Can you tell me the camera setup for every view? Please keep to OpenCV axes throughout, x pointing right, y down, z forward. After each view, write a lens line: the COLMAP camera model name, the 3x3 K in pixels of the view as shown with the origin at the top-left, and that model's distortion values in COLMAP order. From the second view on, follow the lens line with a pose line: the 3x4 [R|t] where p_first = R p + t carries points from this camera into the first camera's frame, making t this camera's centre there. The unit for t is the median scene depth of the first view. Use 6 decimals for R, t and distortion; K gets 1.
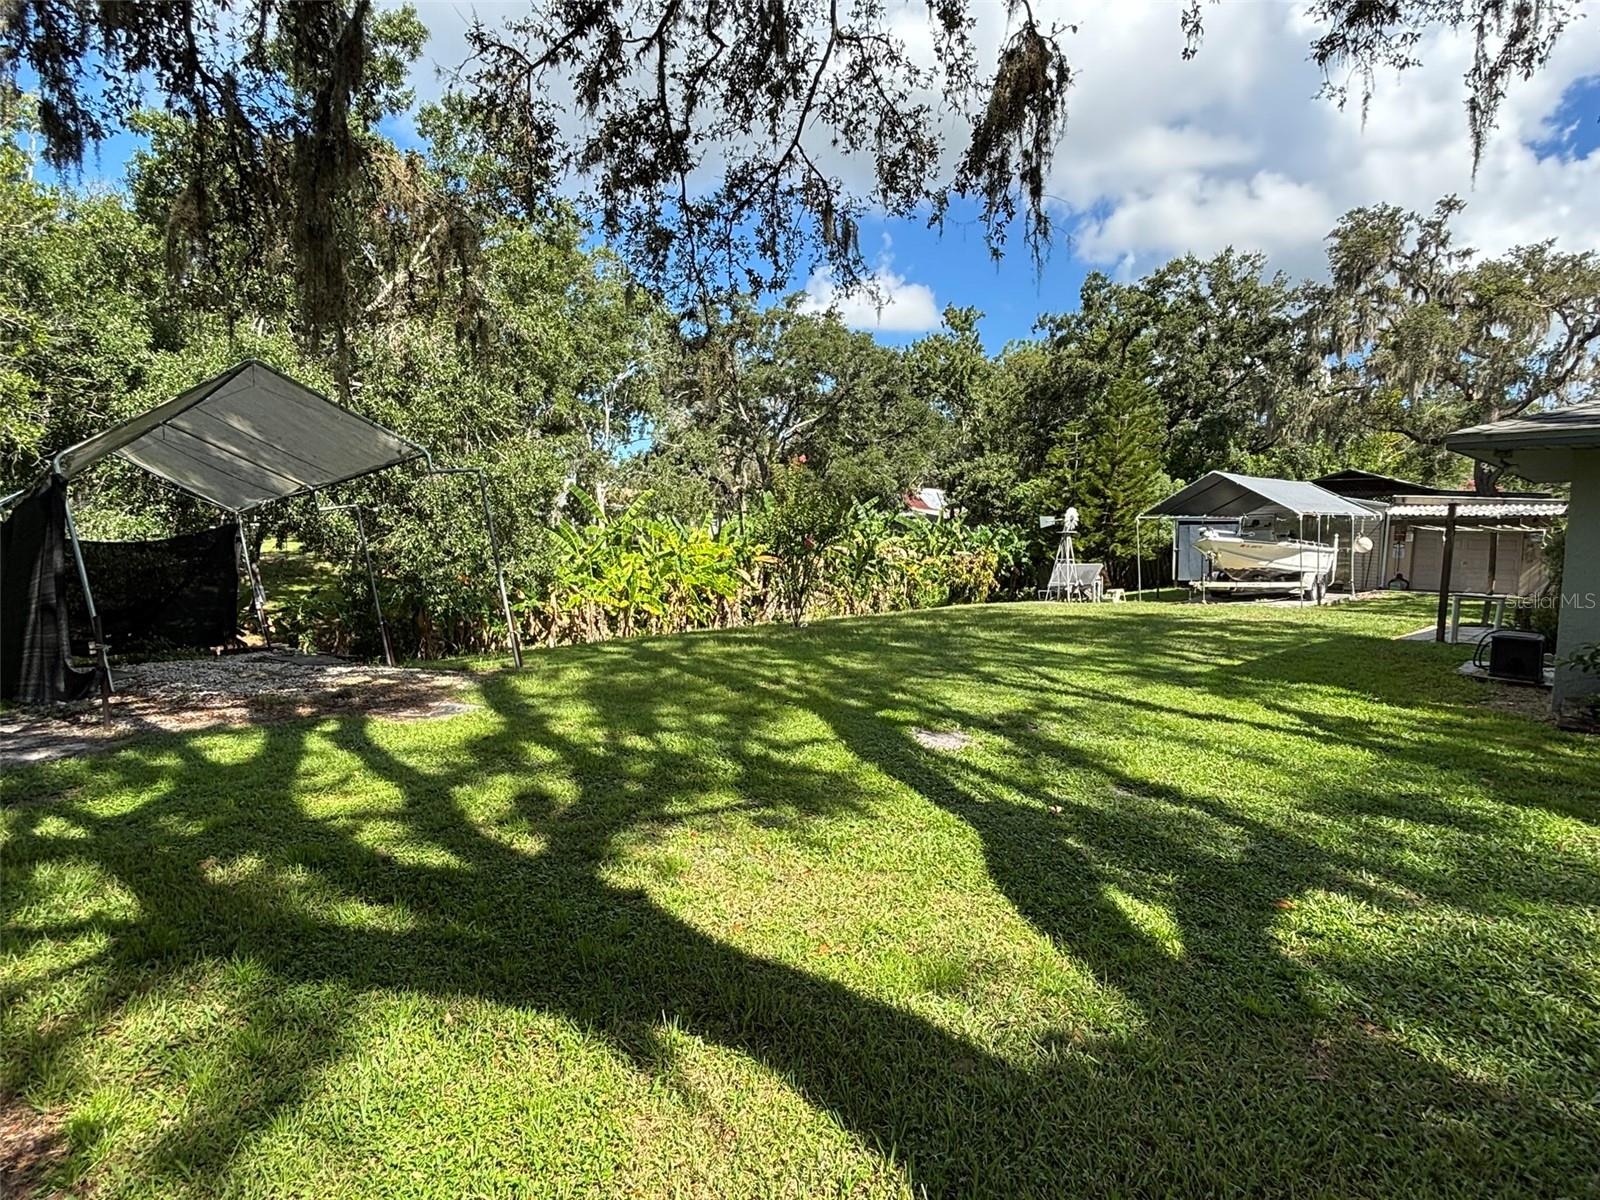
lens RADIAL K [[834.0, 0, 796.0], [0, 834.0, 602.9], [0, 0, 1]] dist [0.001450, -0.000031]
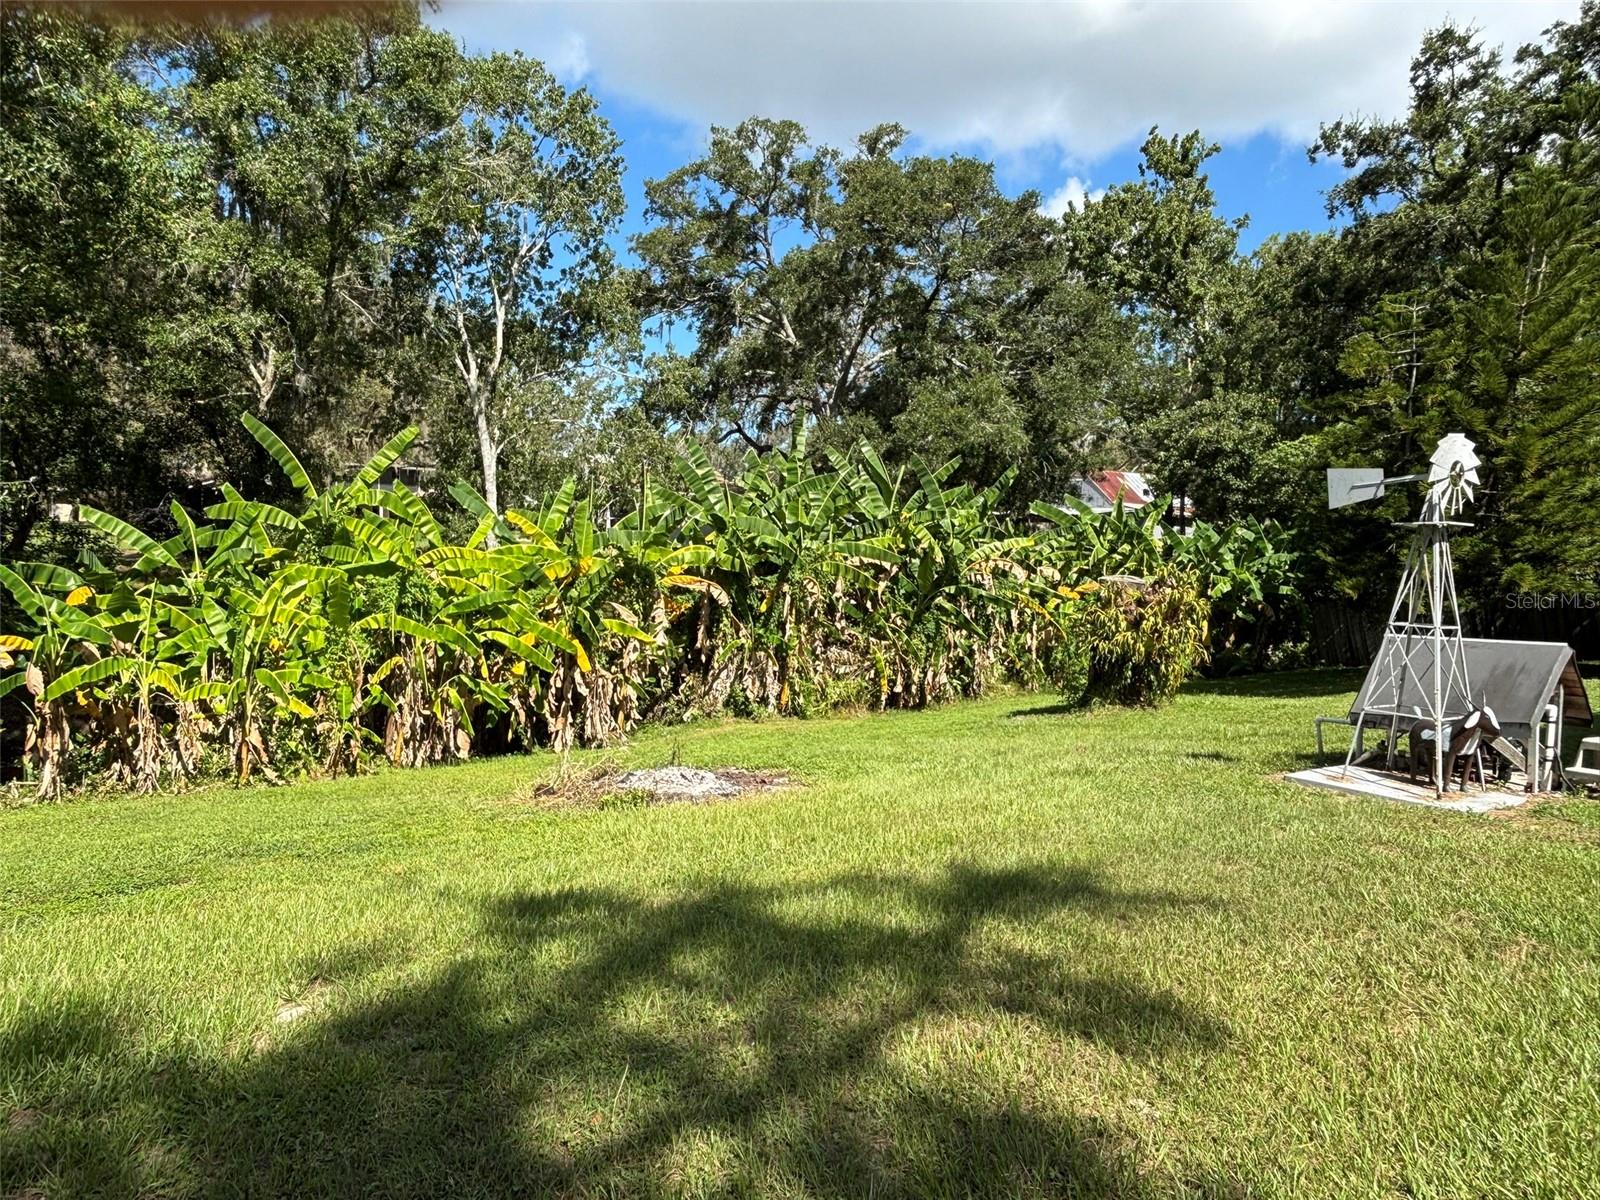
lens RADIAL K [[1008.5, 0, 804.2], [0, 1008.5, 595.5], [0, 0, 1]] dist [-0.008047, 0.000899]
pose [[0.982487, 0.026495, -0.184439, 0.098674], [-0.030936, 0.999296, -0.021245, -0.025944], [0.183746, 0.026579, 0.982614, 0.342247]]
